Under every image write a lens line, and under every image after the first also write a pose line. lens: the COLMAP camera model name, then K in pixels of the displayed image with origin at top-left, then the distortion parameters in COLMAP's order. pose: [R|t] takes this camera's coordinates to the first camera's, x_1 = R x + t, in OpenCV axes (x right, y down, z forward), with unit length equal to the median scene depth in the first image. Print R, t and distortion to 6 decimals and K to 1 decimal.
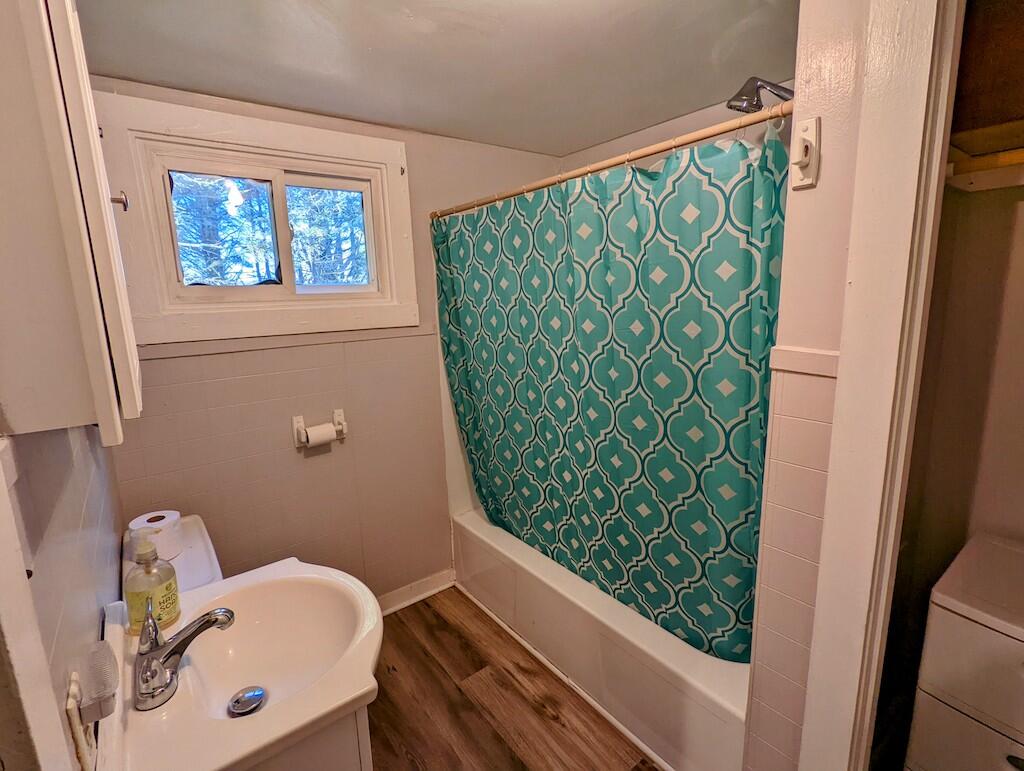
lens RADIAL K [[484.7, 0, 502.3], [0, 484.7, 383.4], [0, 0, 1]] dist [0.003424, -0.001151]
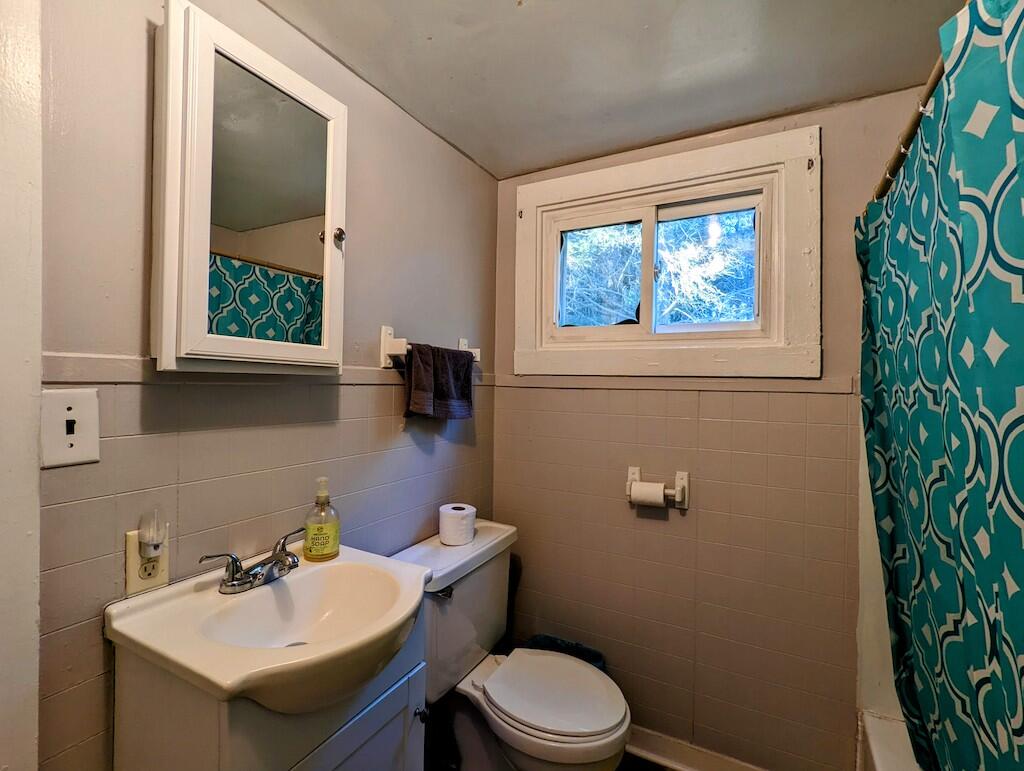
lens RADIAL K [[484.7, 0, 502.3], [0, 484.7, 383.4], [0, 0, 1]] dist [0.003424, -0.001151]
pose [[0.412037, 0.040100, -0.910284, 0.281972], [-0.198965, 0.978882, -0.046939, 0.007452], [0.889179, 0.200455, 0.411314, 0.368122]]
